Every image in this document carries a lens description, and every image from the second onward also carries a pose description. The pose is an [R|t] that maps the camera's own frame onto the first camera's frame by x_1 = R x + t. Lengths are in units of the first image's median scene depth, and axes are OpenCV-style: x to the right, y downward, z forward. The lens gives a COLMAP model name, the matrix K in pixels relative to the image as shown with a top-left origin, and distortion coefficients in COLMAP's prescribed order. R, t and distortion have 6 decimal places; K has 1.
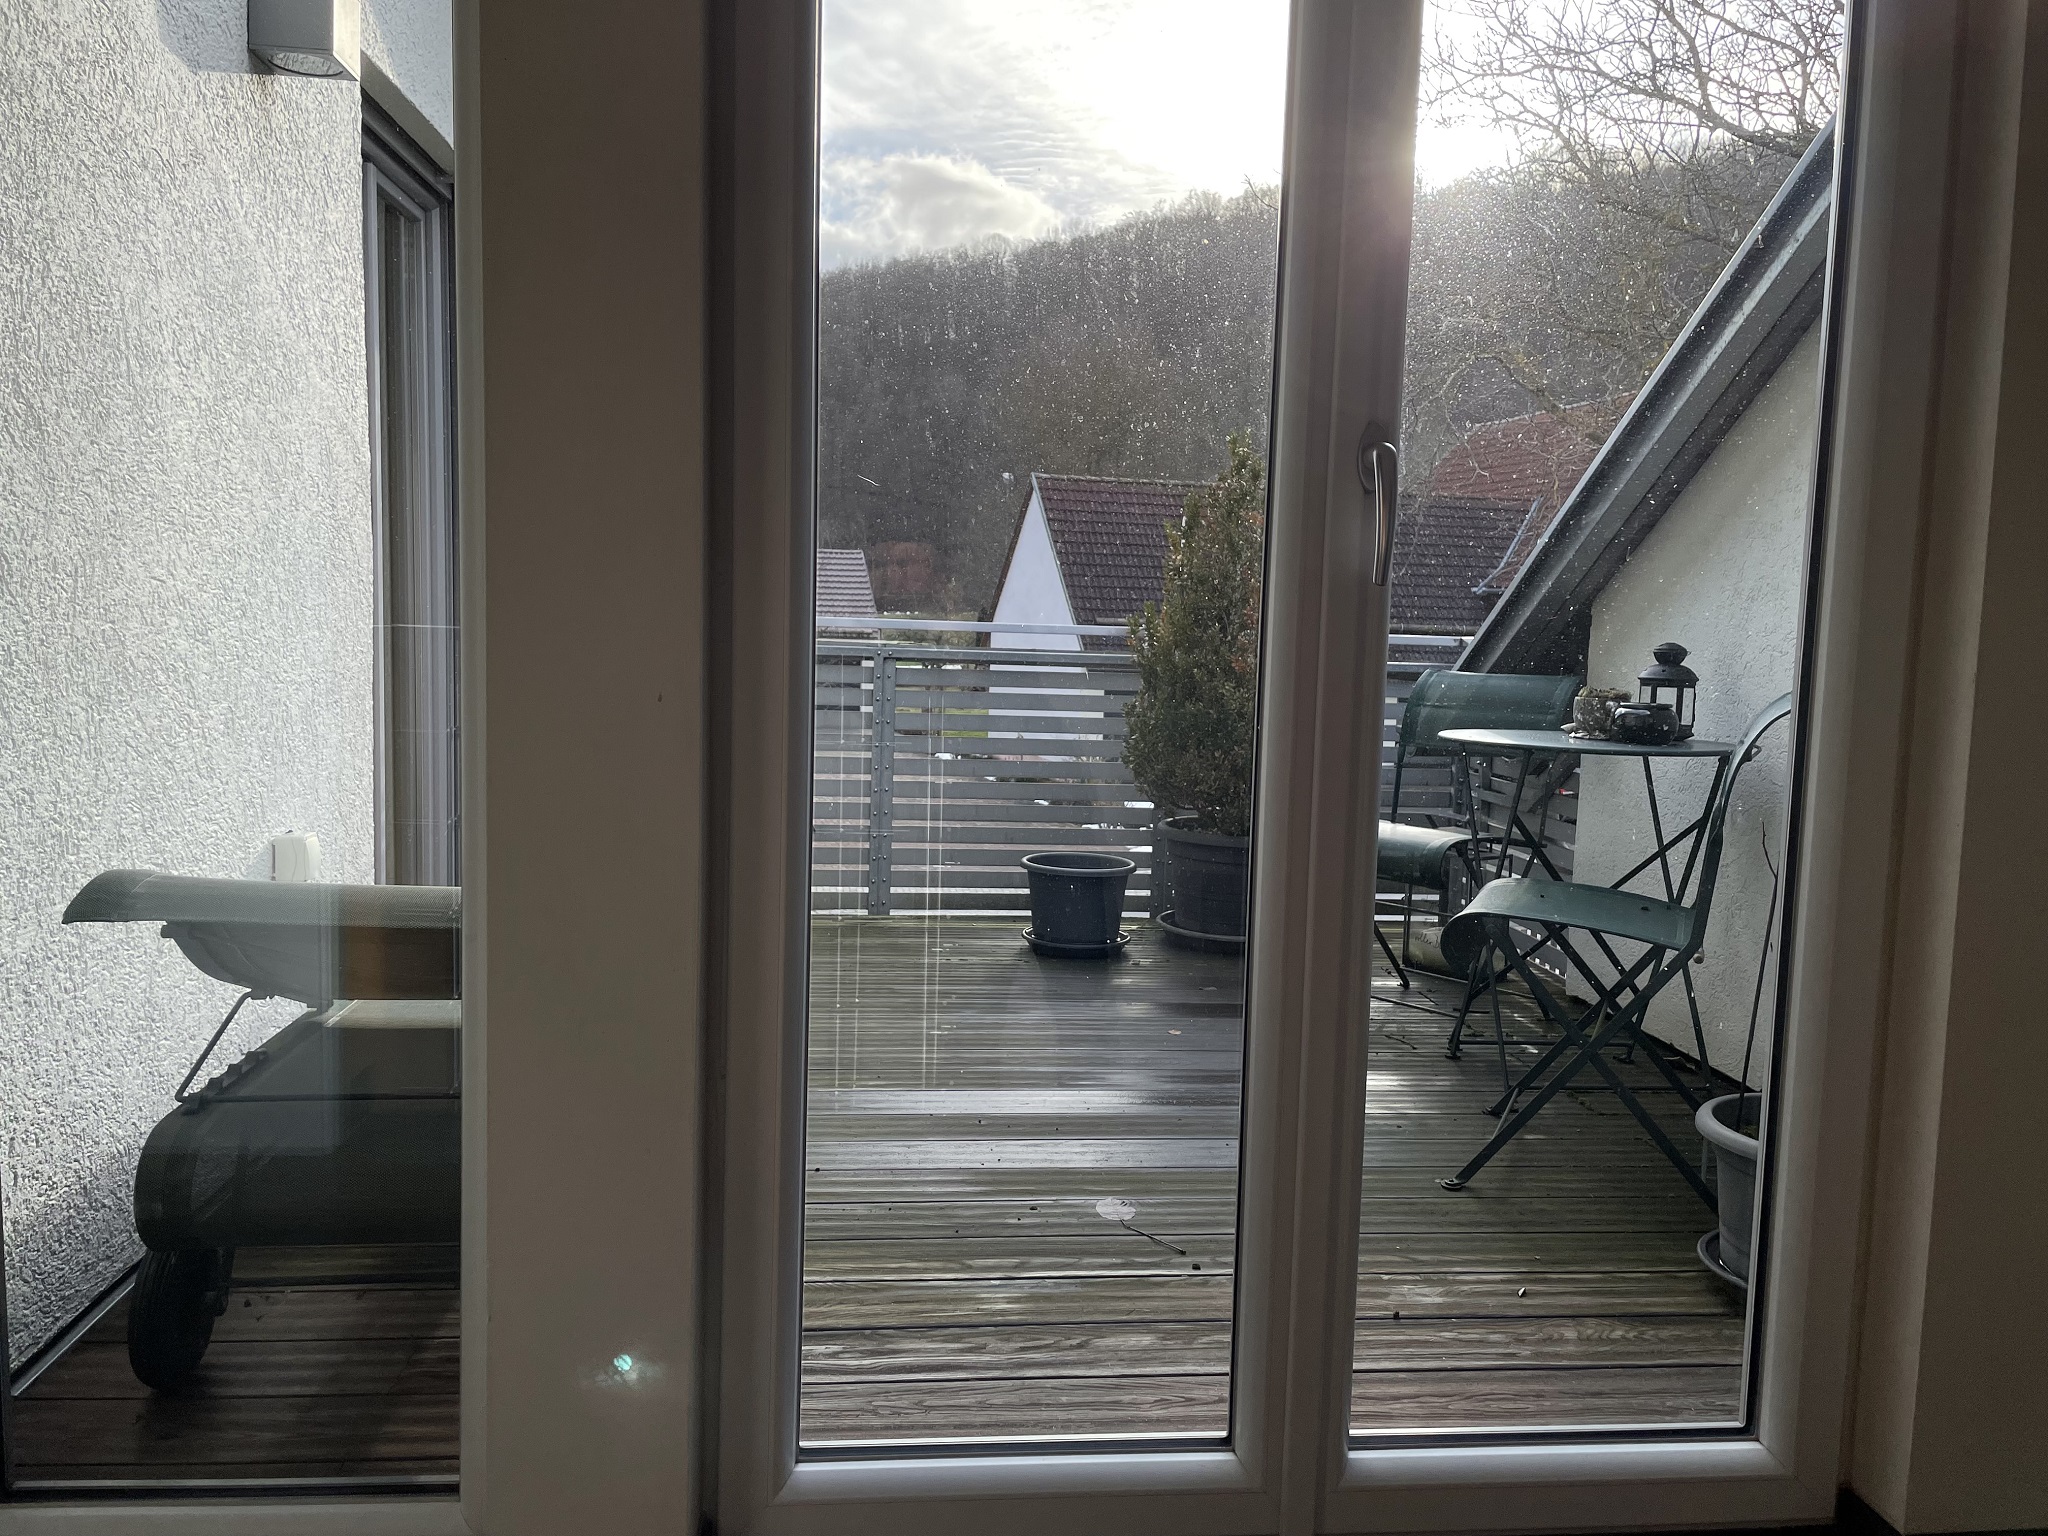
lens RADIAL K [[1565.0, 0, 1025.6], [0, 1565.0, 757.0], [0, 0, 1]] dist [0.097523, -0.127094]
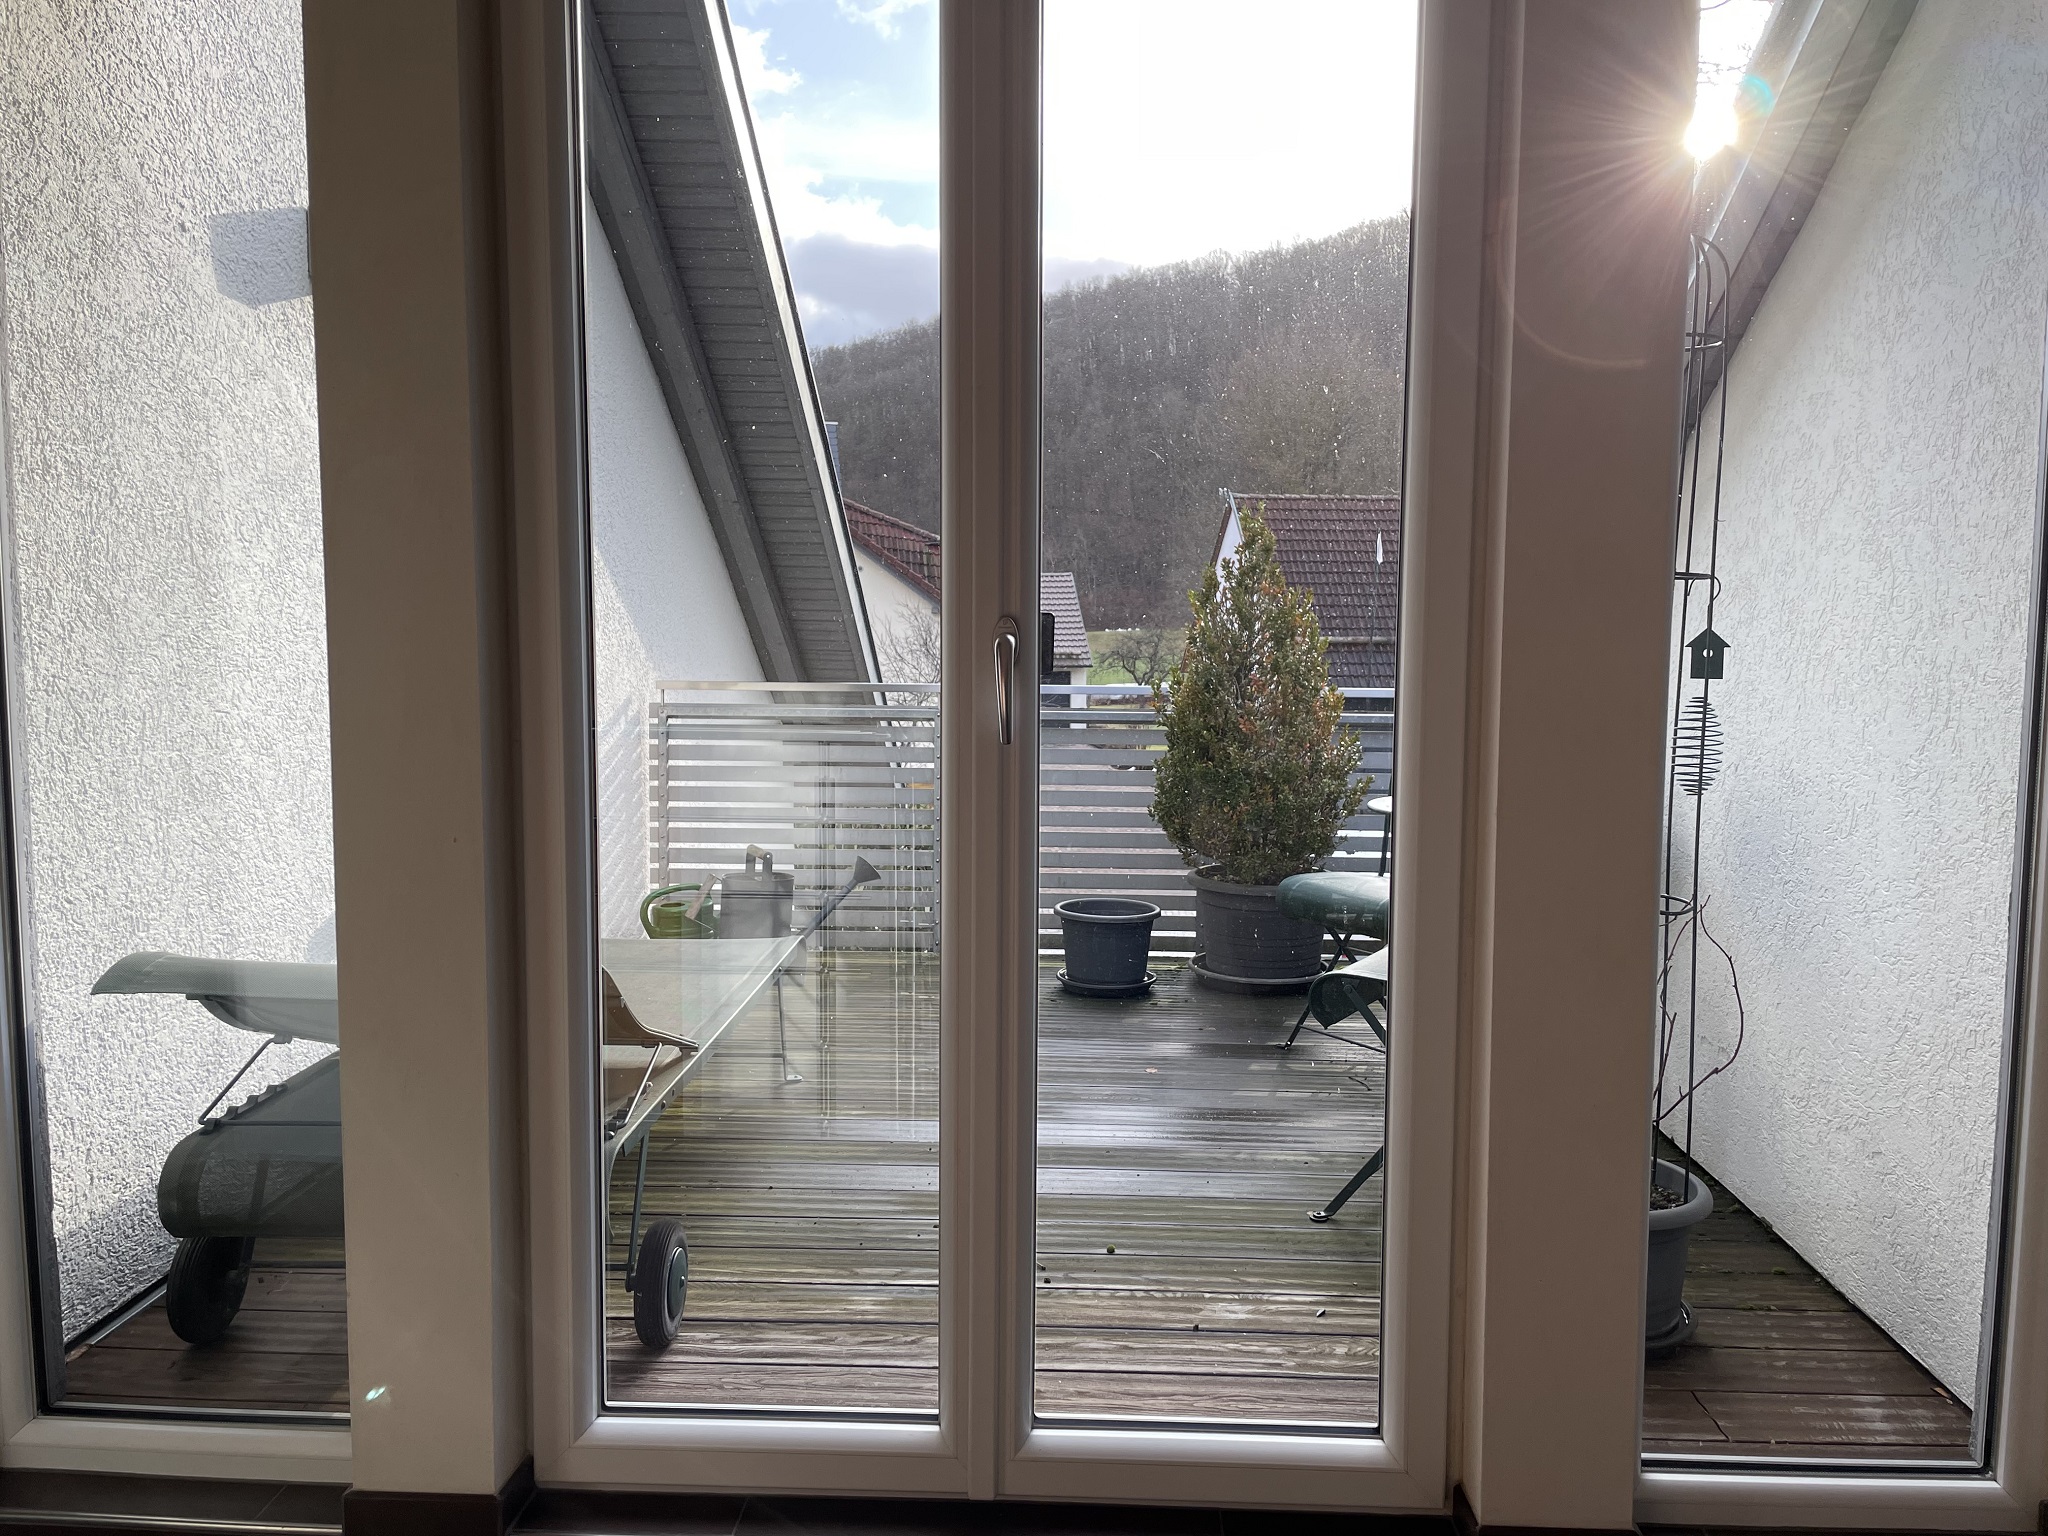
lens RADIAL K [[1565.0, 0, 1025.6], [0, 1565.0, 757.0], [0, 0, 1]] dist [0.097523, -0.127094]
pose [[0.988981, -0.010769, -0.147648, 0.294659], [0.009507, 0.999912, -0.009248, -0.059438], [0.147735, 0.007743, 0.988997, -0.176942]]
